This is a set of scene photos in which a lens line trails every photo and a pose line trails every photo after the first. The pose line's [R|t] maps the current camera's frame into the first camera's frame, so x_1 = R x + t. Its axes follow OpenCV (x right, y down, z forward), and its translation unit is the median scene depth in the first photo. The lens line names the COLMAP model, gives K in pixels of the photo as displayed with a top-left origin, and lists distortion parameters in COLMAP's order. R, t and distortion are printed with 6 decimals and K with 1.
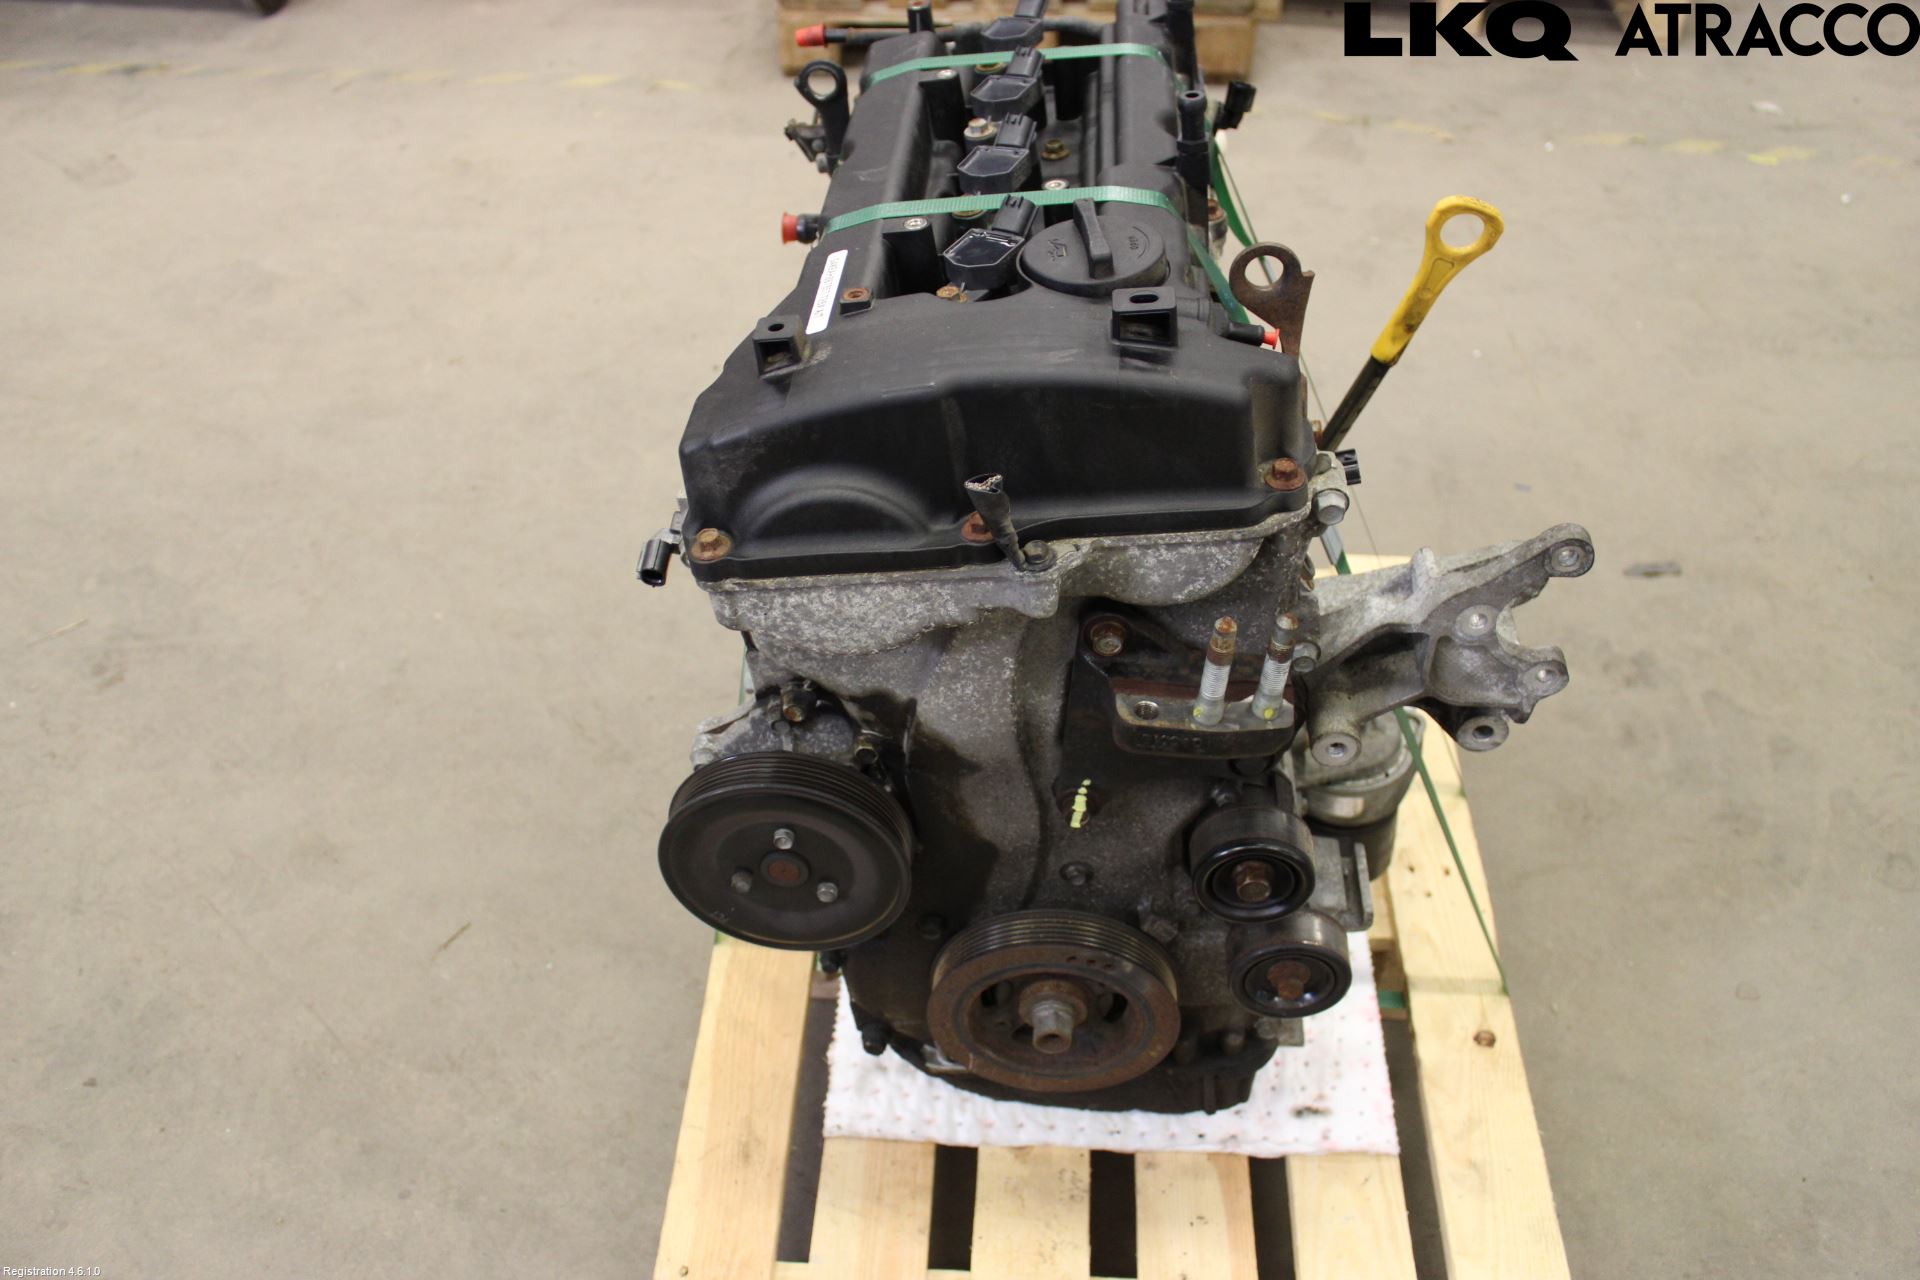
lens RADIAL K [[1635.6, 0, 960.0], [0, 1635.6, 640.0], [0, 0, 1]] dist [-0.221608, -0.000143]
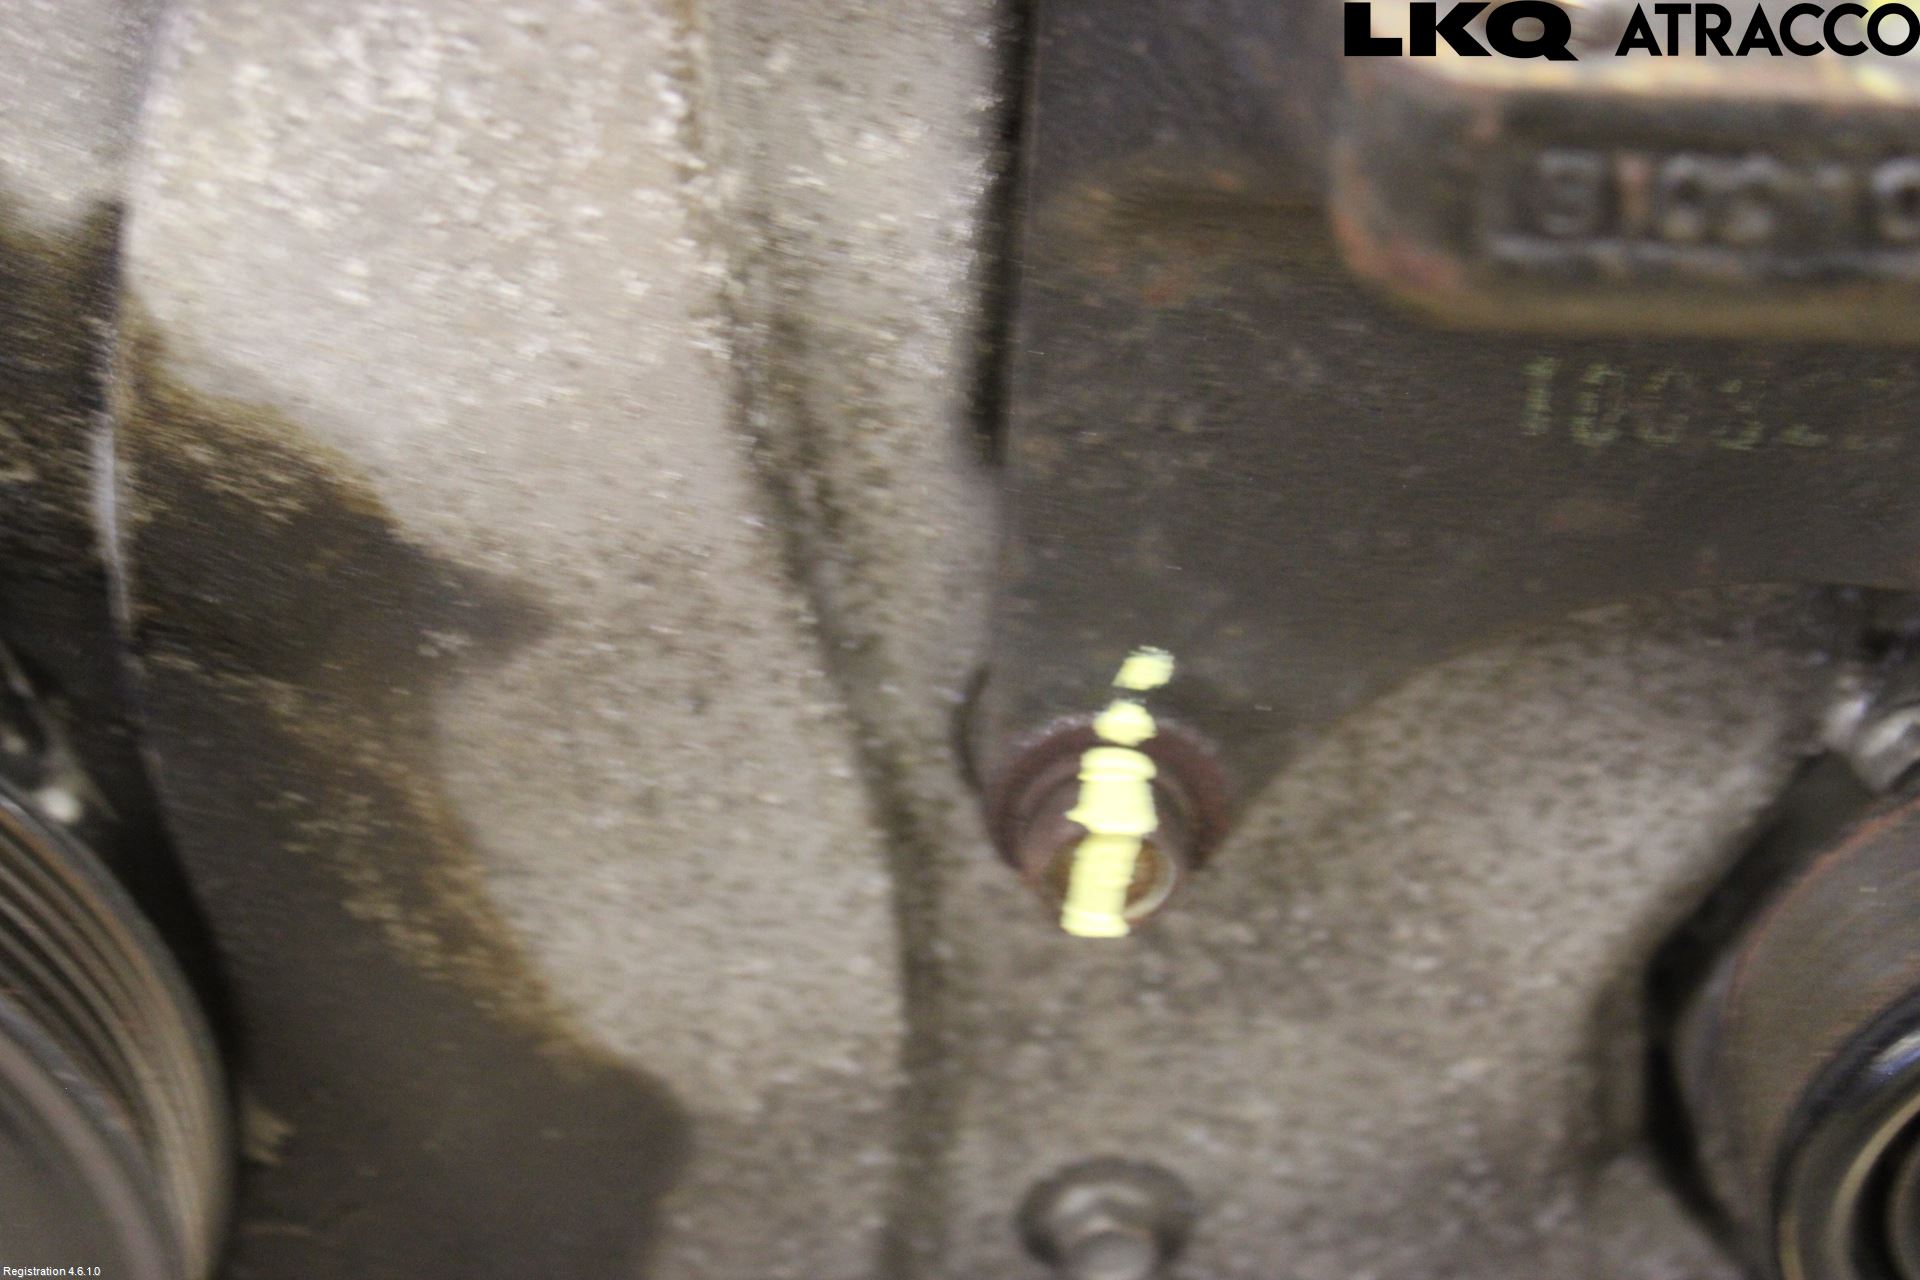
lens RADIAL K [[3880.1, 0, 960.0], [0, 3880.1, 640.0], [0, 0, 1]] dist [0.053830, 0.137077]
pose [[0.996369, -0.050764, 0.068352, 0.028290], [0.054440, 0.997107, -0.053037, 0.103626], [-0.065462, 0.056566, 0.996250, 0.570813]]
